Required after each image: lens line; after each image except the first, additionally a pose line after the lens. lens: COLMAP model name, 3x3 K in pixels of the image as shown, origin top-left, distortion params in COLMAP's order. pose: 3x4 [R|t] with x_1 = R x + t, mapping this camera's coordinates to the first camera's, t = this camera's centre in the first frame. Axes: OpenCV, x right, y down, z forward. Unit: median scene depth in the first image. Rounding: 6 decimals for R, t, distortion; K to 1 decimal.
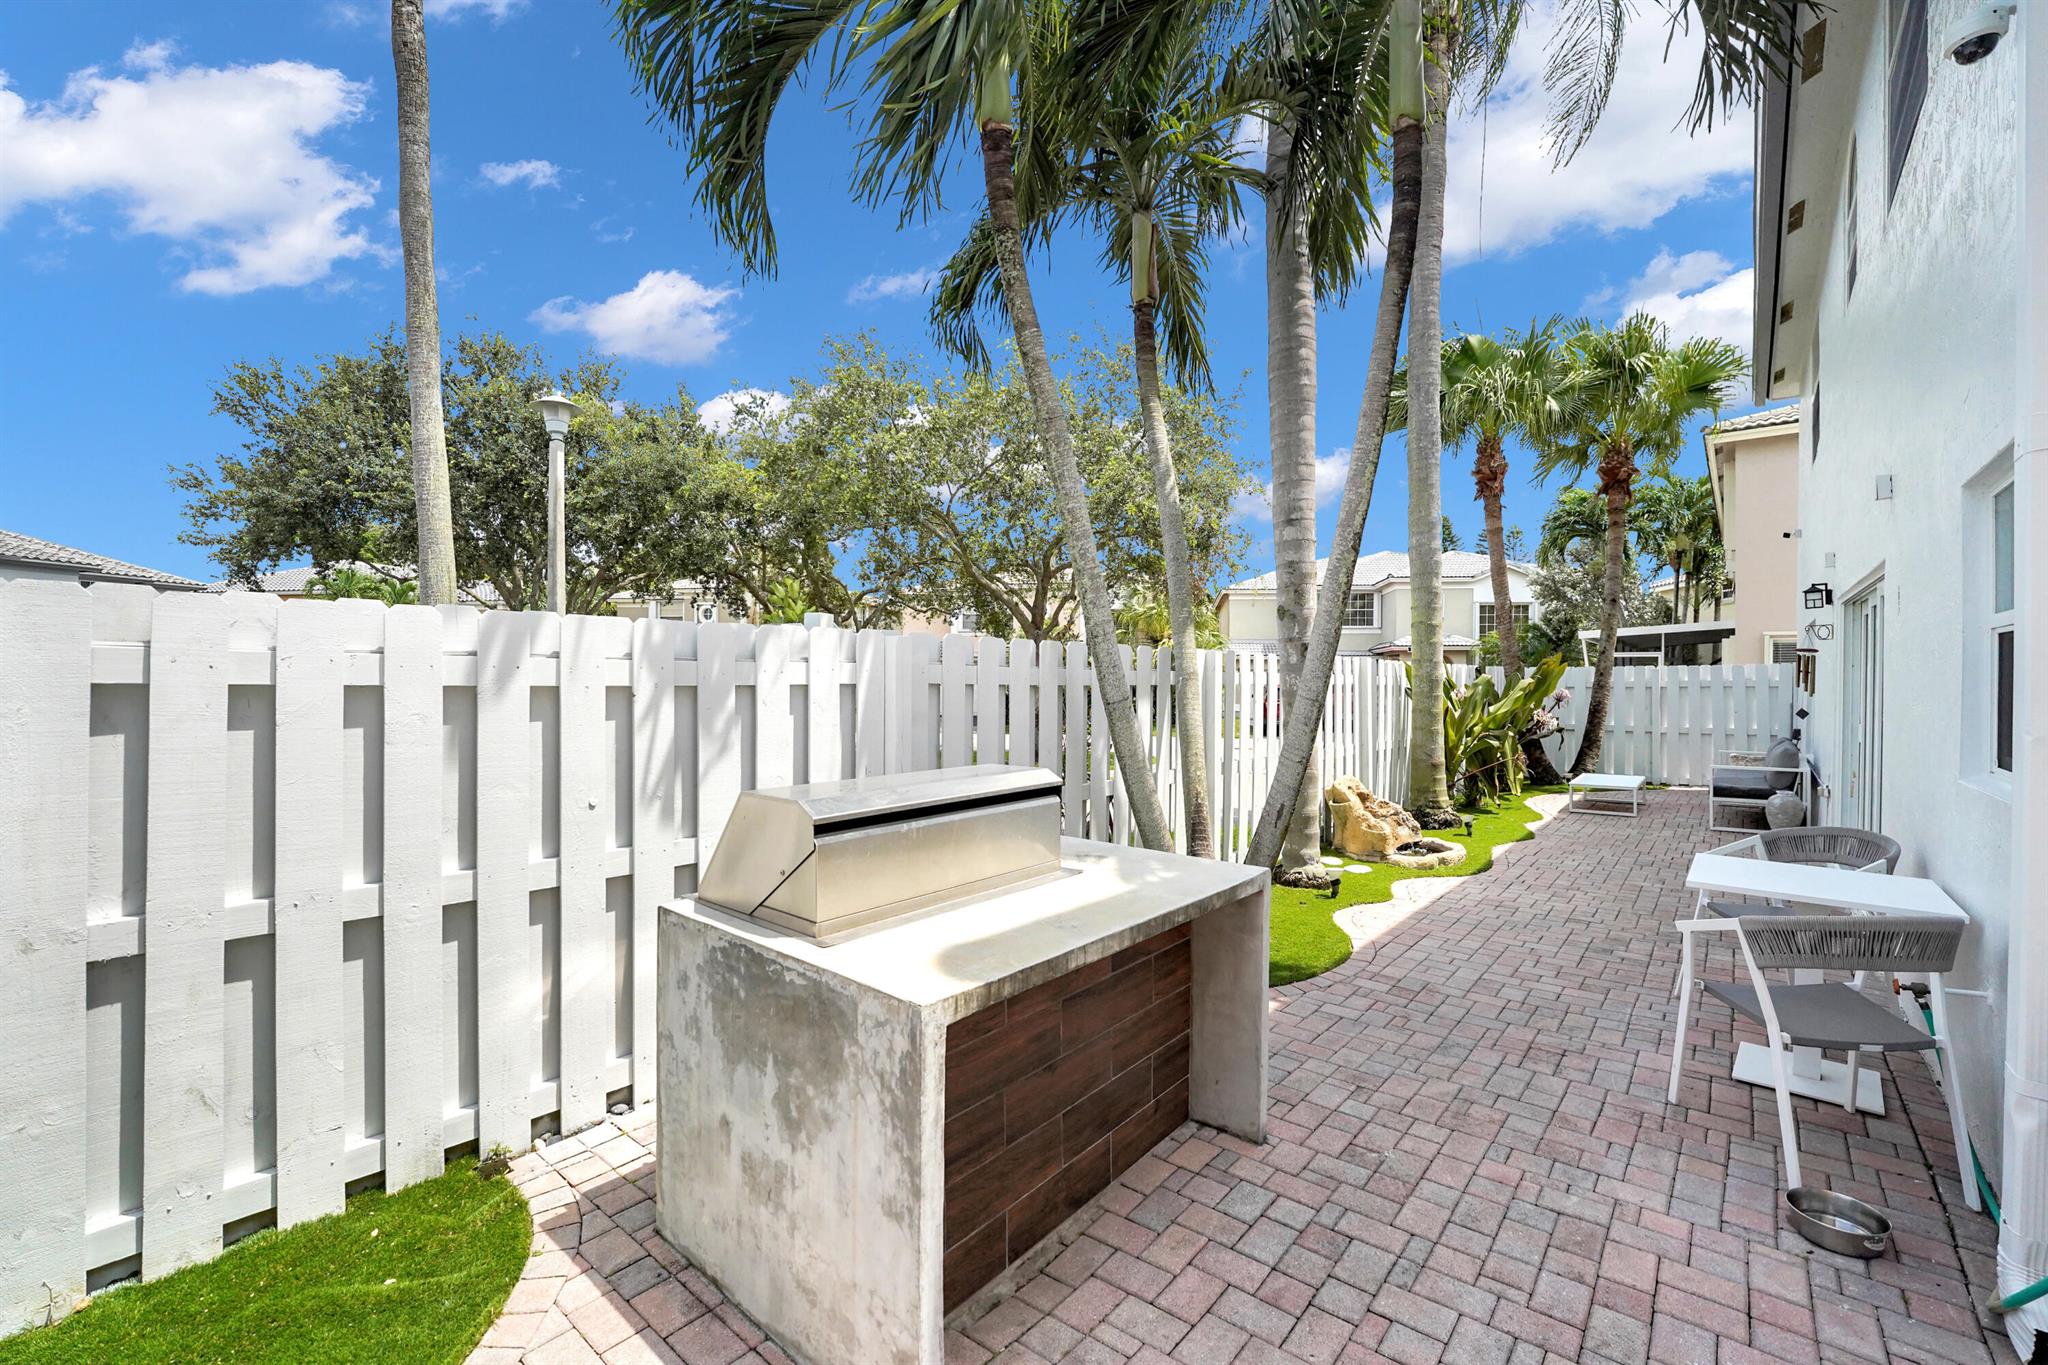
lens RADIAL K [[839.6, 0, 1022.4], [0, 839.6, 676.9], [0, 0, 1]] dist [-0.017990, 0.000110]
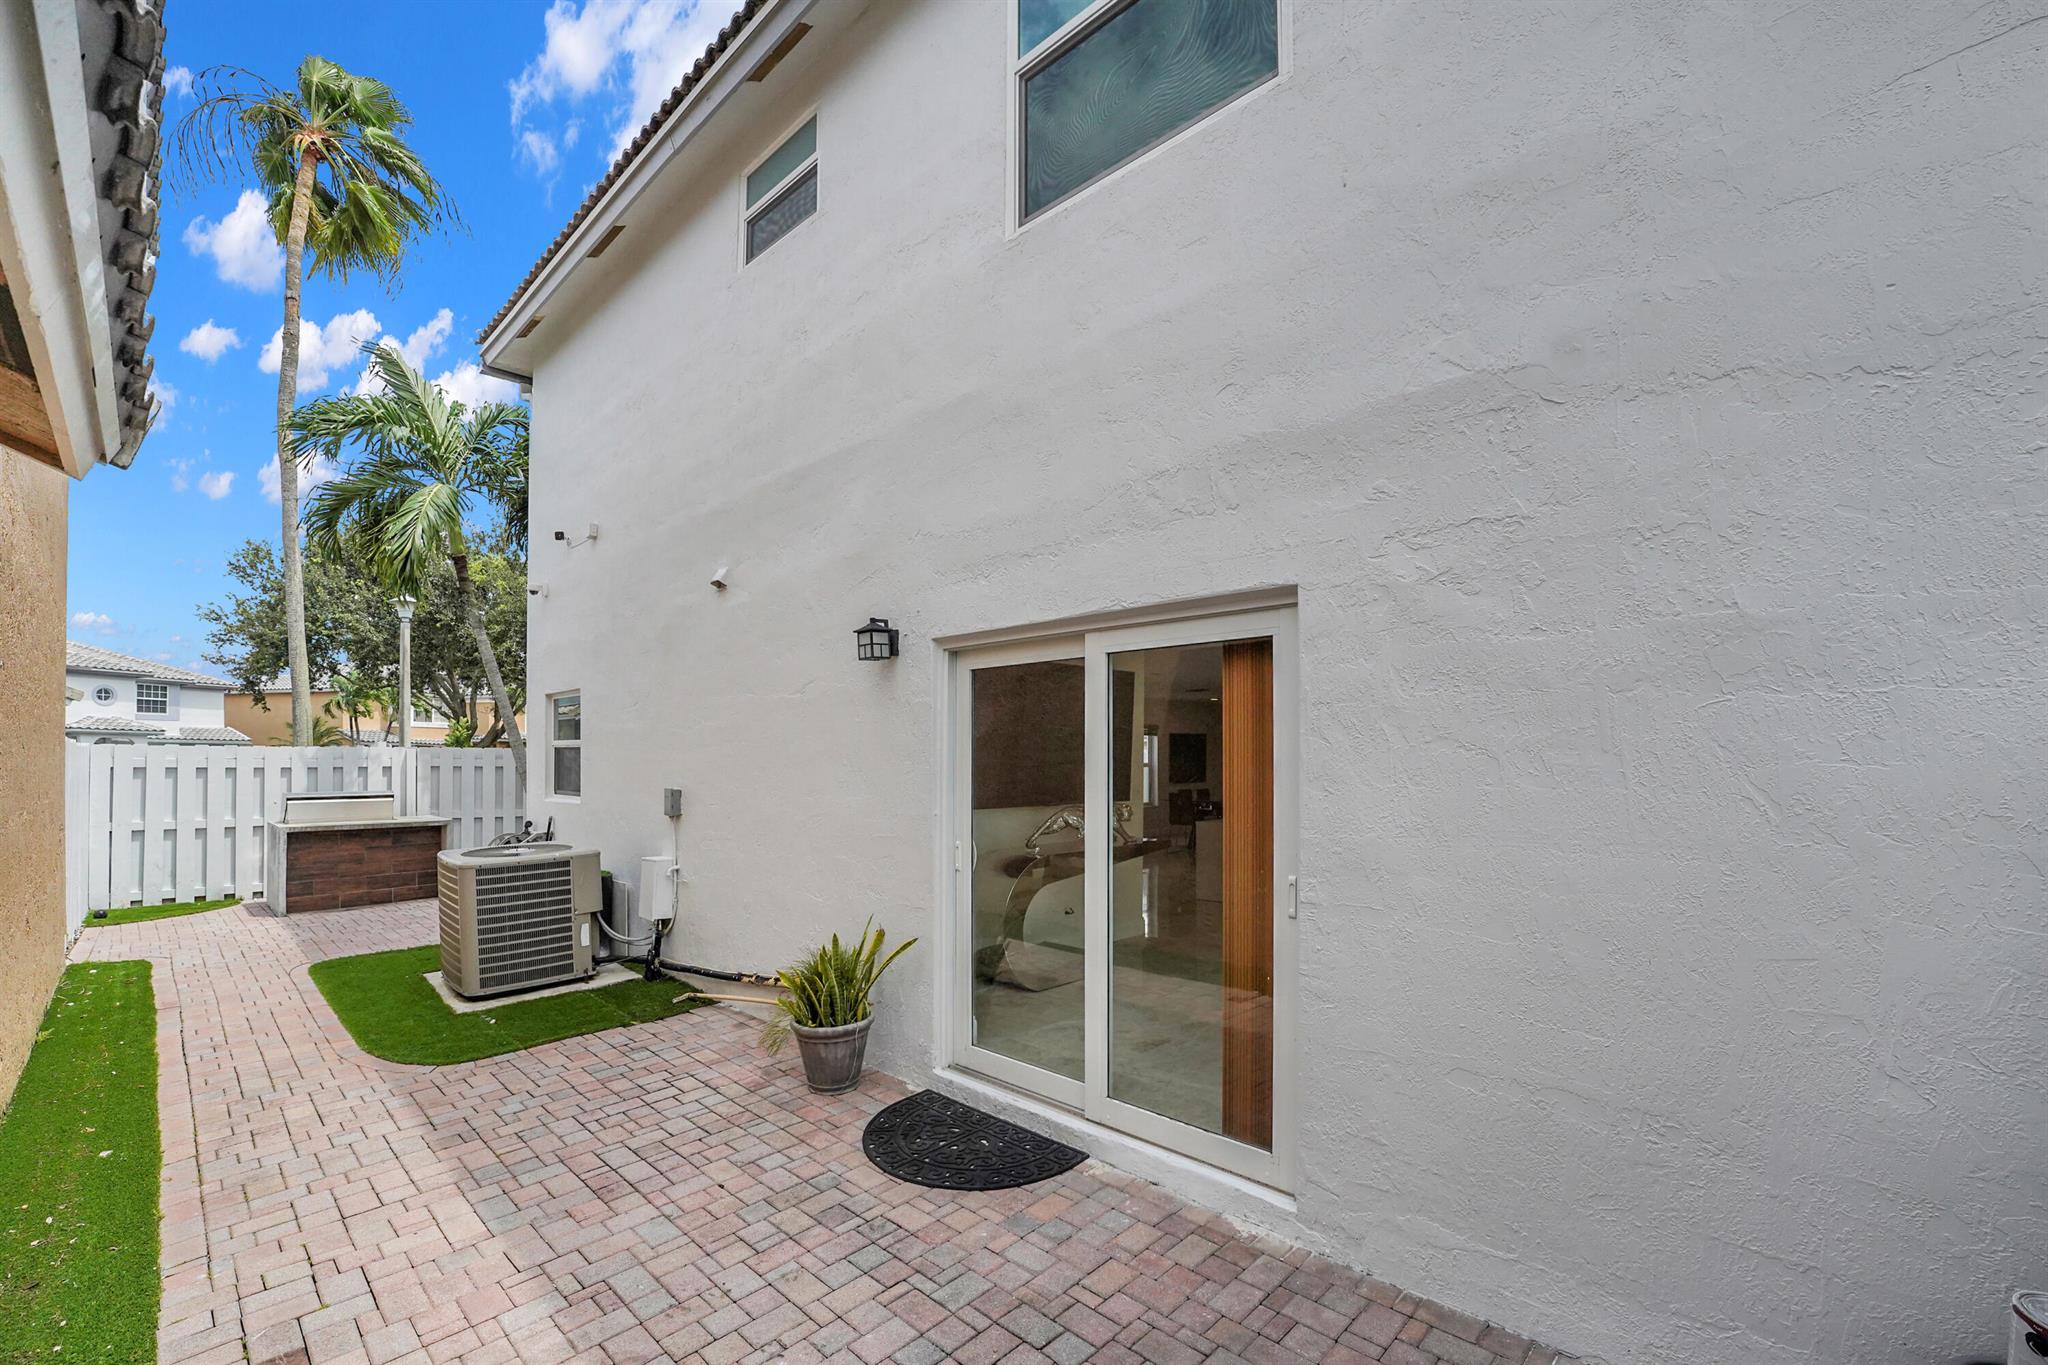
lens RADIAL K [[812.2, 0, 1025.8], [0, 812.2, 740.8], [0, 0, 1]] dist [-0.017834, -0.000066]
pose [[0.999970, 0.001488, -0.007591, 0.221475], [-0.001672, 0.999704, -0.024258, -0.002003], [0.007552, 0.024270, 0.999677, -0.193862]]
